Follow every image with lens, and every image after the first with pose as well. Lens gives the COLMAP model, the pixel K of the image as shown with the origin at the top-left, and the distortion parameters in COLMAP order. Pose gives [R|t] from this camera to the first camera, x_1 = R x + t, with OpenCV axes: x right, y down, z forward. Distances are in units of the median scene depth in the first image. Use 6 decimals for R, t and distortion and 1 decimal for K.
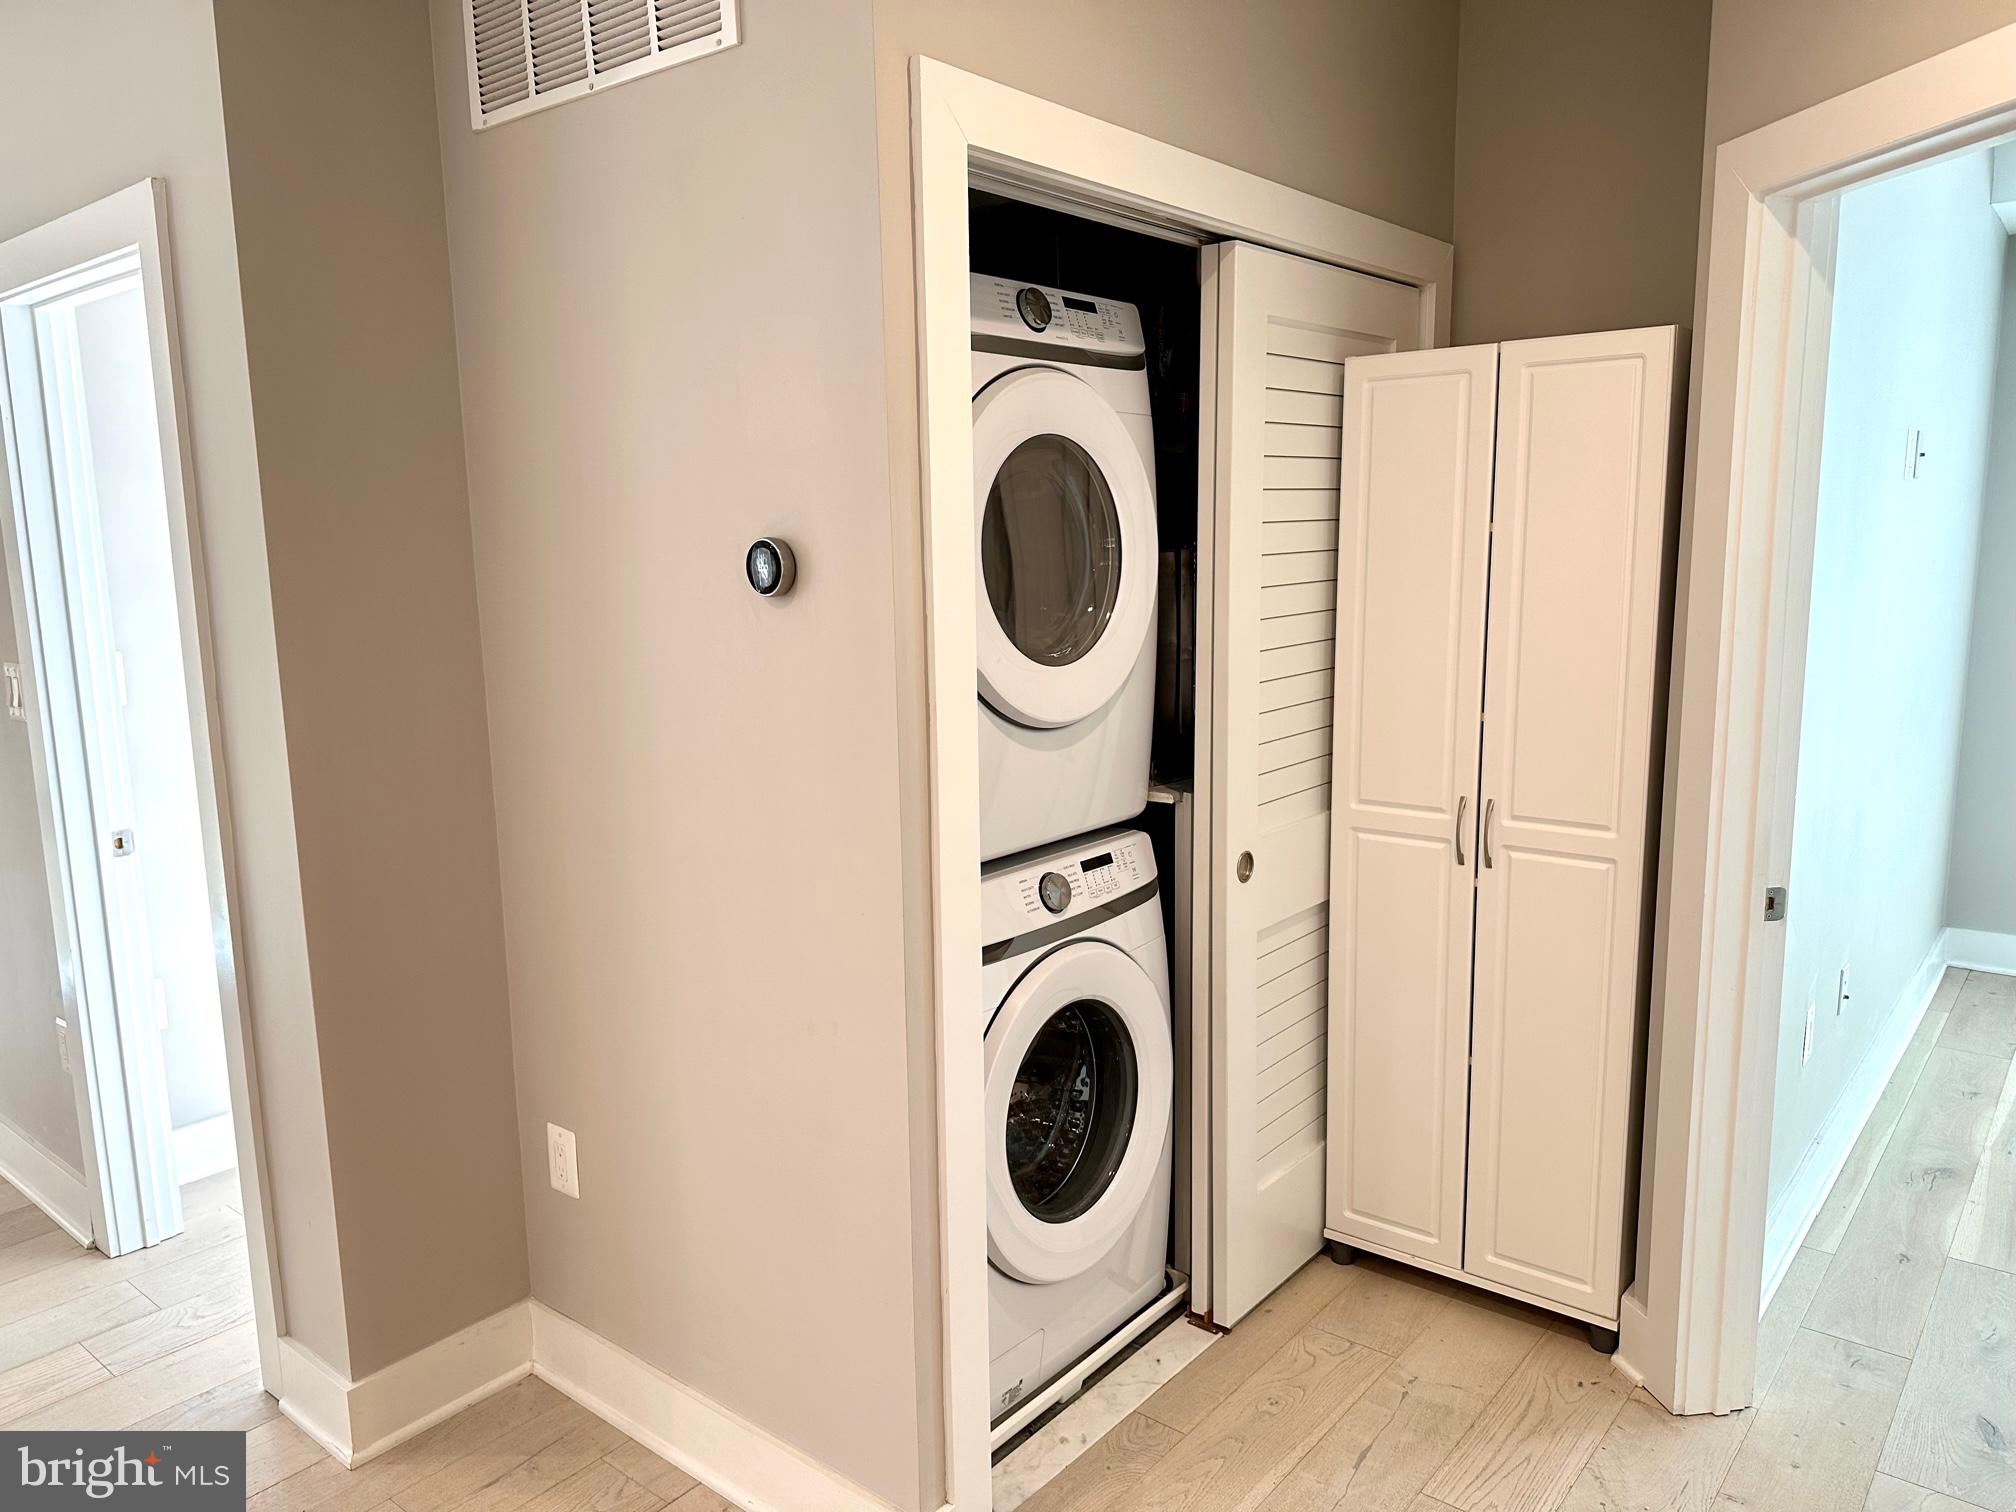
lens RADIAL K [[1420.0, 0, 1008.0], [0, 1420.0, 756.0], [0, 0, 1]] dist [-0.001037, -0.000230]
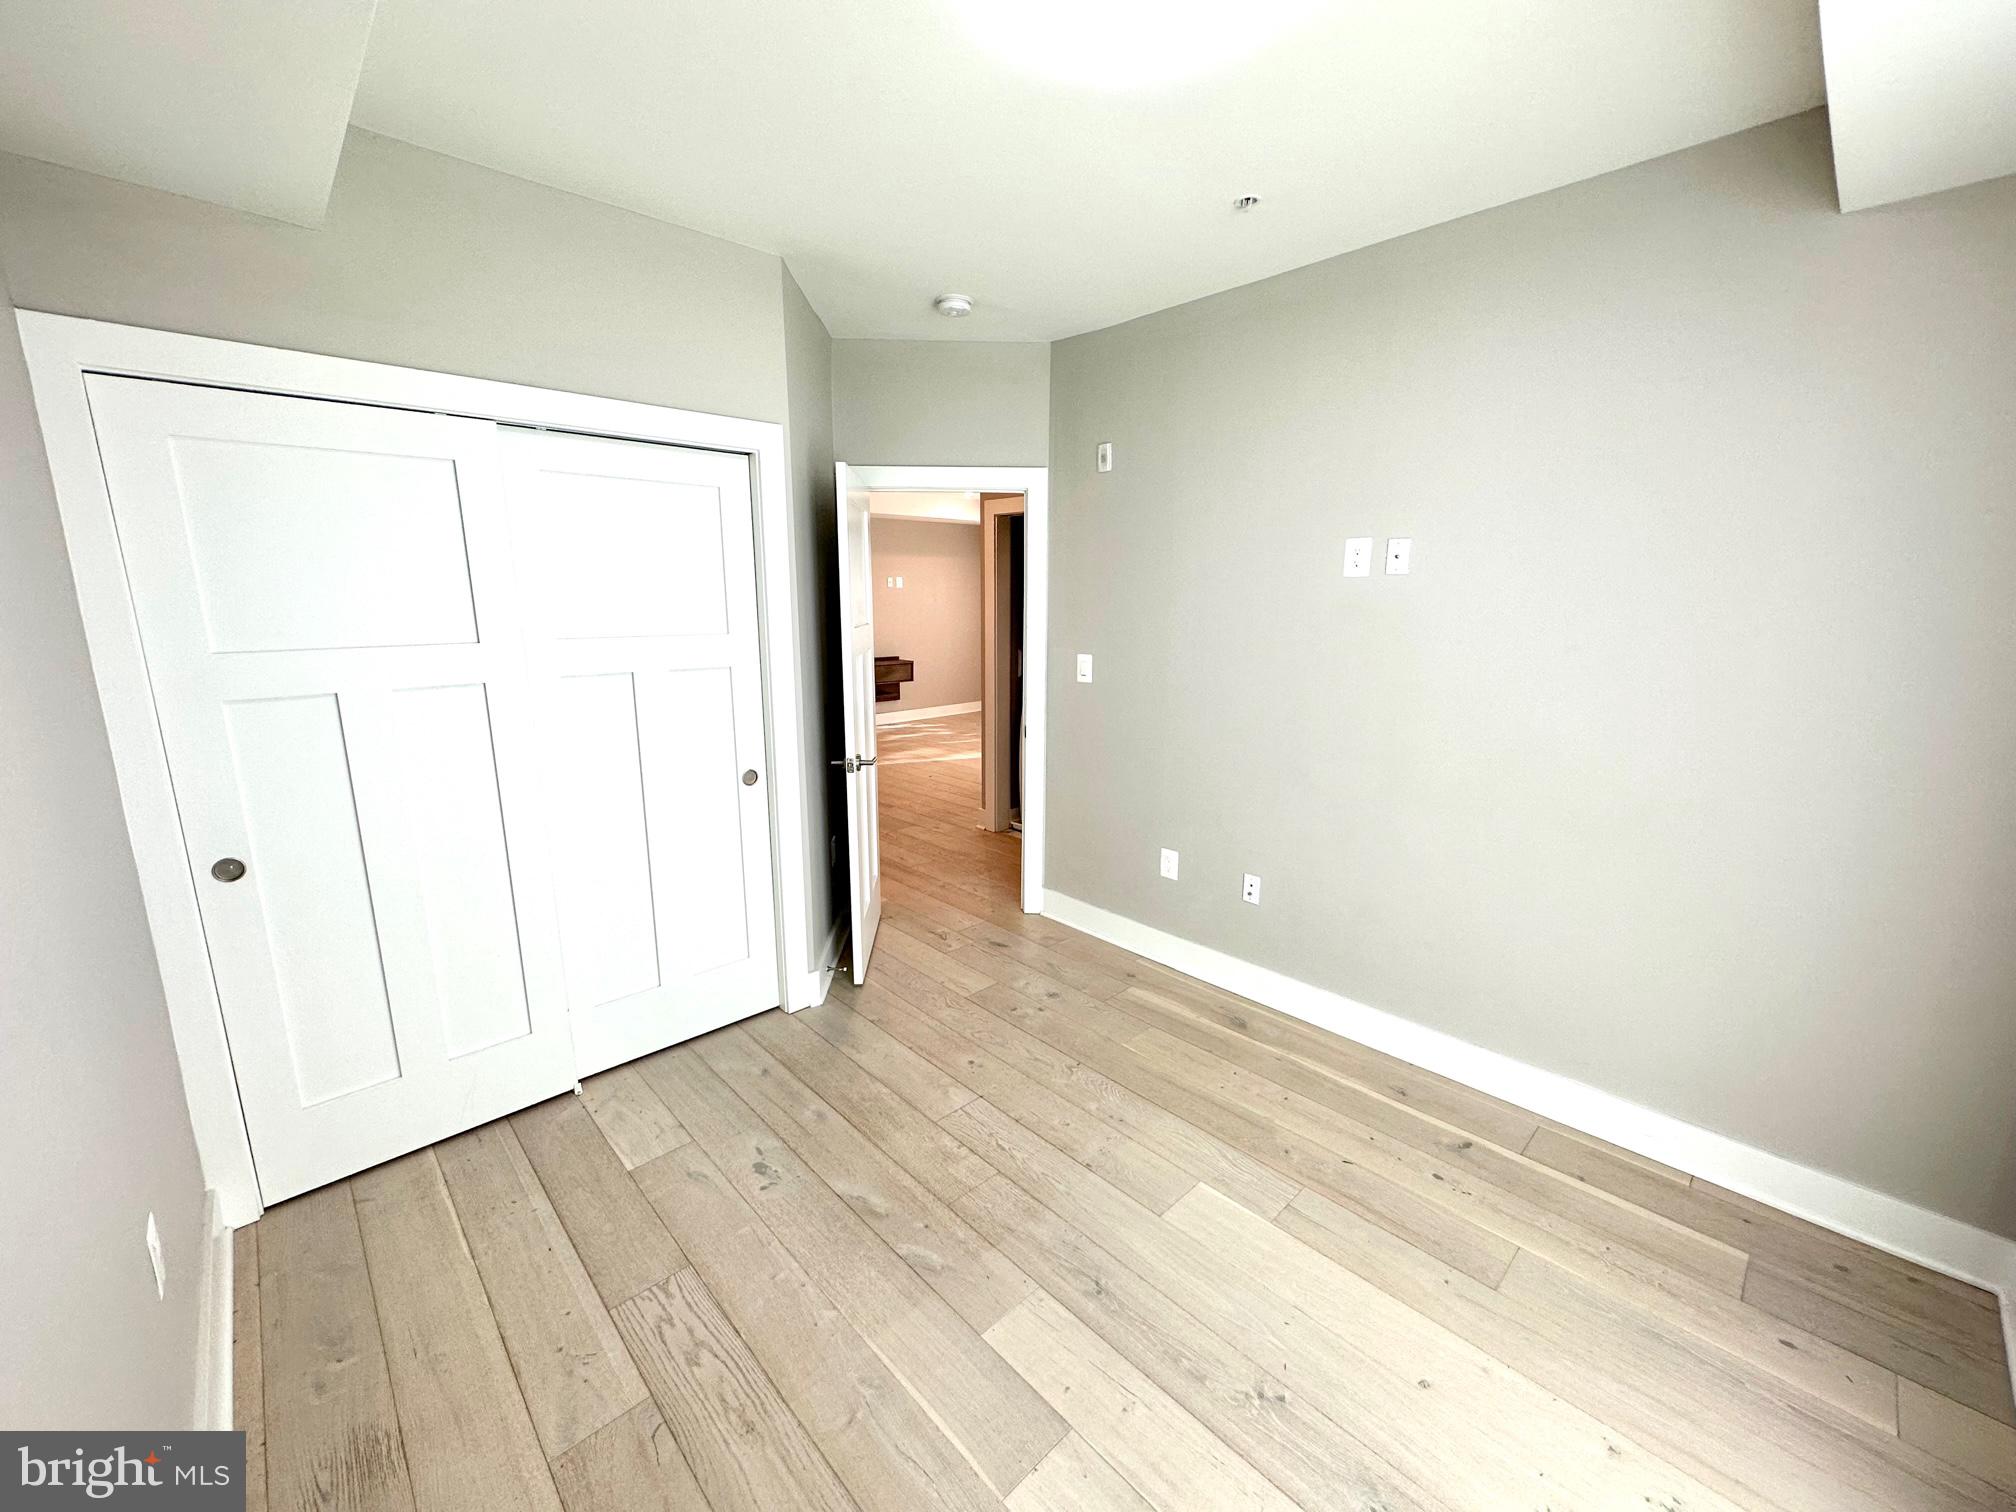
lens RADIAL K [[810.1, 0, 1008.0], [0, 810.1, 756.0], [0, 0, 1]] dist [-0.001718, 0.000081]
pose [[-0.132845, 0.216388, -0.967227, 1.388082], [-0.157057, 0.958950, 0.236108, -0.148035], [0.978614, 0.183276, -0.093407, 0.727058]]
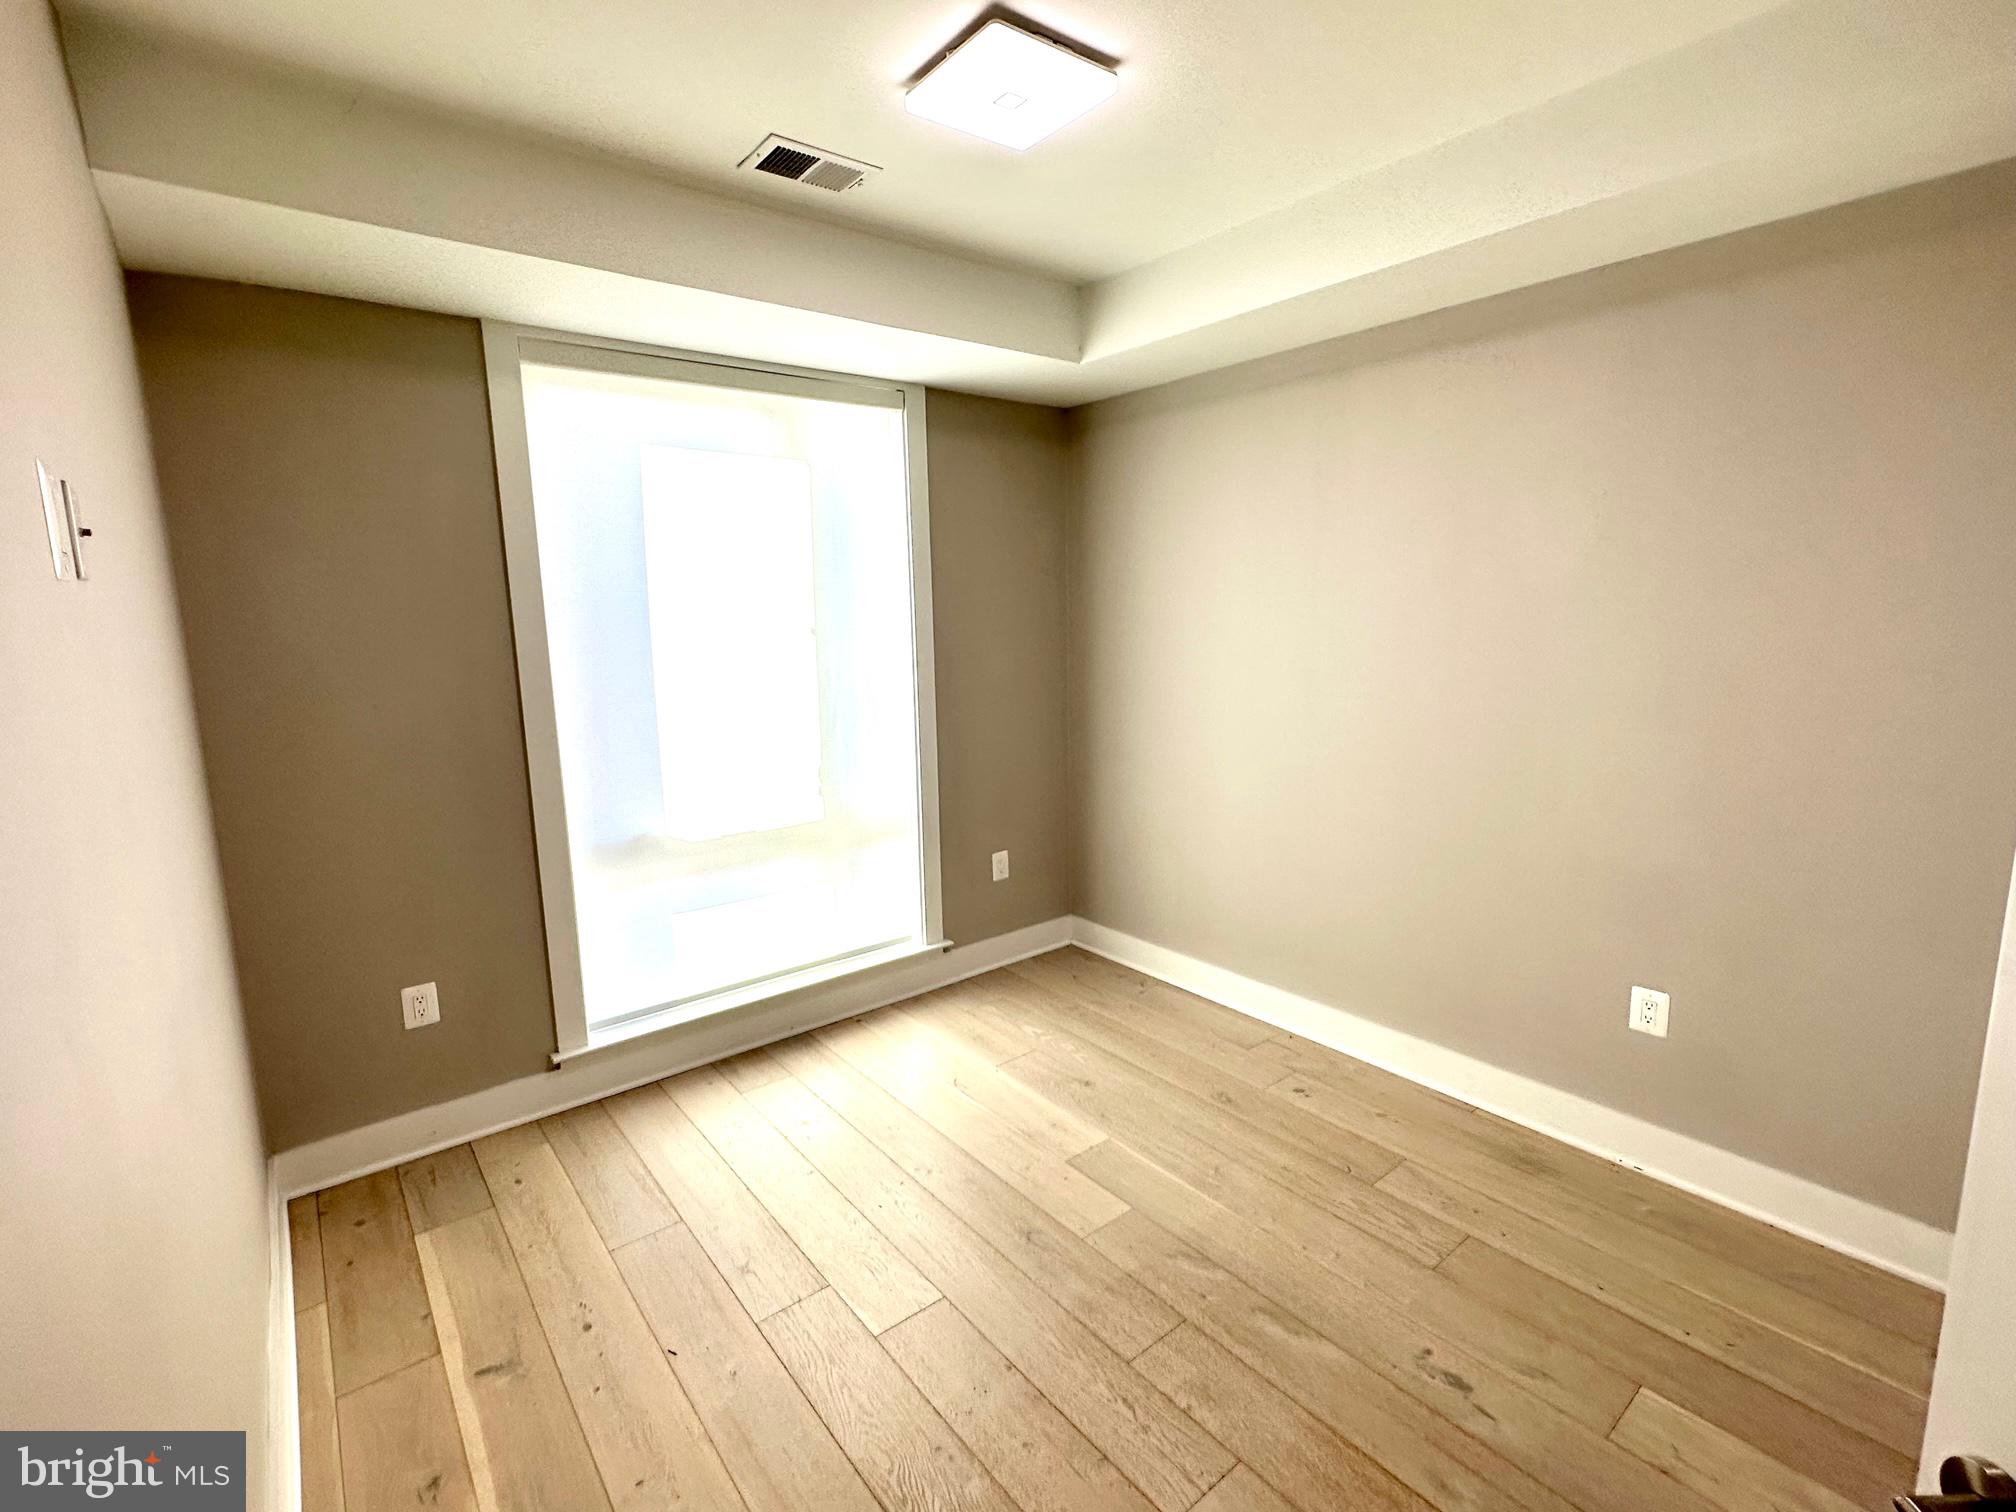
lens RADIAL K [[925.3, 0, 1008.0], [0, 925.3, 756.0], [0, 0, 1]] dist [0.000461, 0.000111]
pose [[0.215123, -0.142563, 0.966125, 0.380111], [0.173466, 0.979134, 0.105857, -0.111288], [-0.961057, 0.144818, 0.235364, 0.610813]]
